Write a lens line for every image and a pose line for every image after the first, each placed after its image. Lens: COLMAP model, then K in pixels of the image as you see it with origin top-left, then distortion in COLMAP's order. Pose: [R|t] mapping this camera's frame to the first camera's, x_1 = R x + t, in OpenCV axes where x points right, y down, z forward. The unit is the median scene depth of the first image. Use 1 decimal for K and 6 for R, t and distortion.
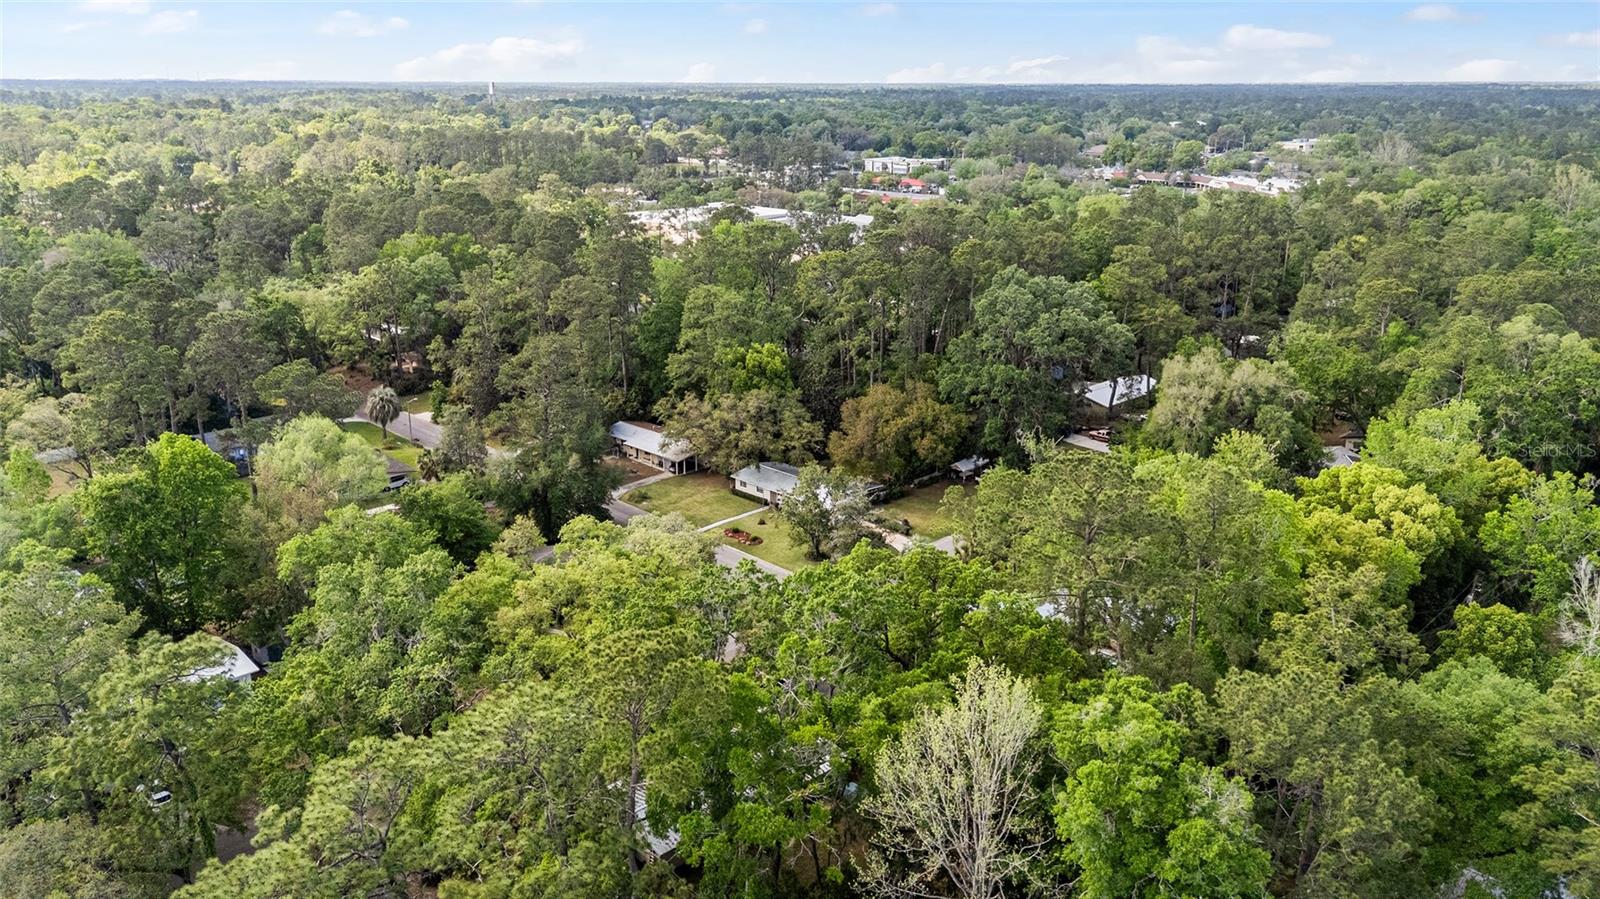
lens RADIAL K [[1123.4, 0, 800.0], [0, 1123.4, 449.5], [0, 0, 1]] dist [0.036056, -0.002035]
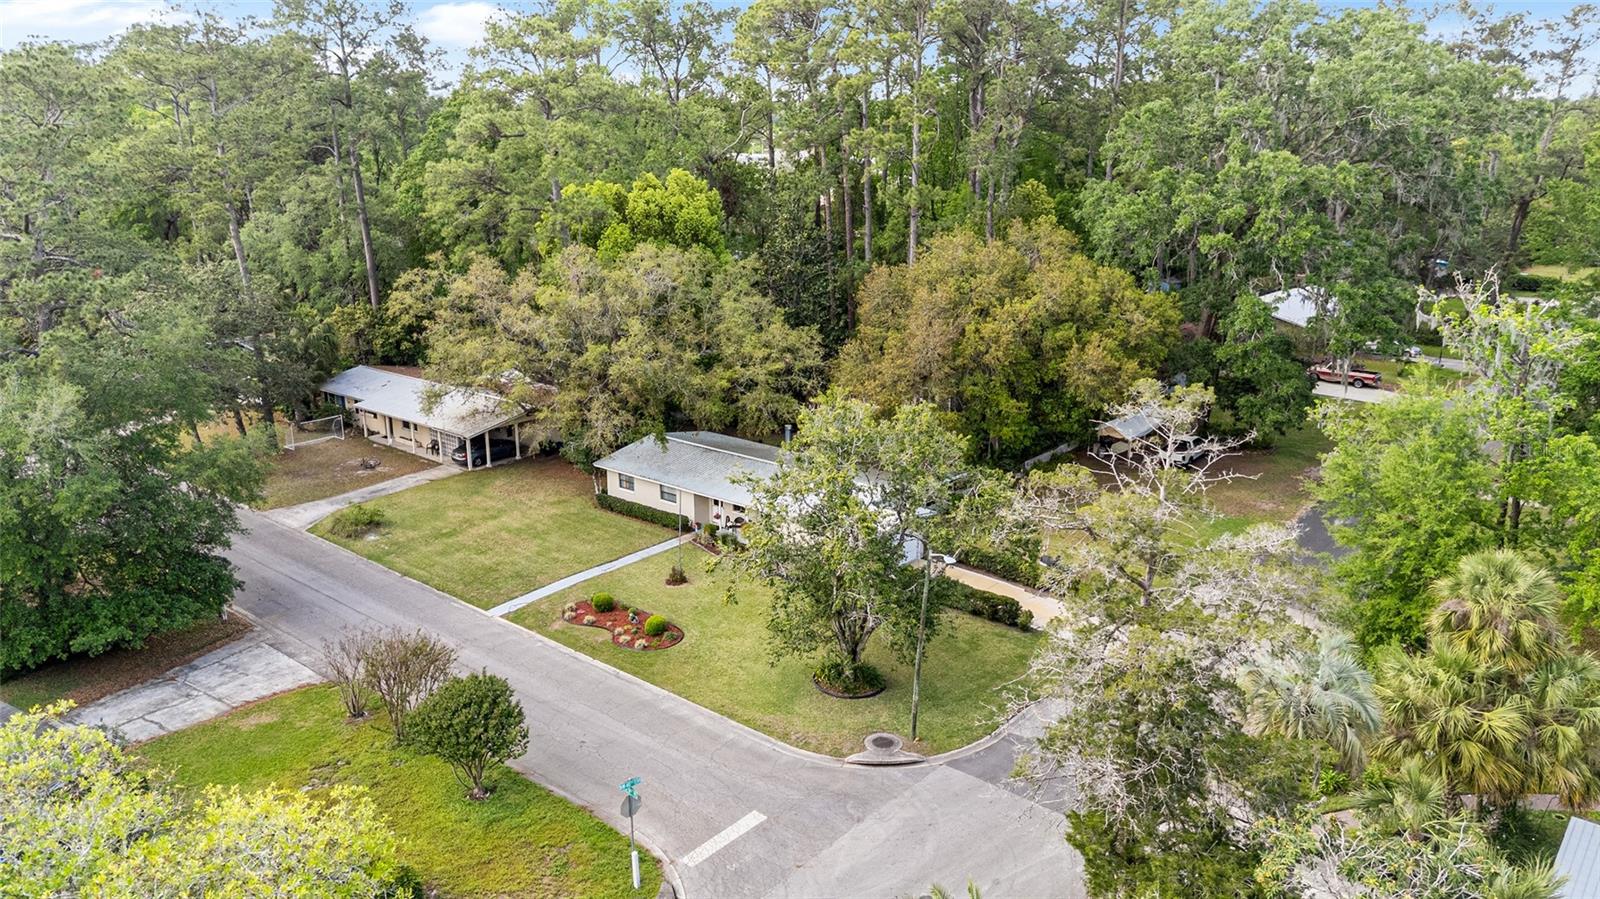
lens RADIAL K [[1123.4, 0, 800.0], [0, 1123.4, 449.5], [0, 0, 1]] dist [0.036056, -0.002035]
pose [[0.995364, -0.029123, 0.091662, -0.025192], [0.031472, 0.999209, -0.024291, 0.031299], [-0.090882, 0.027063, 0.995494, 0.595576]]
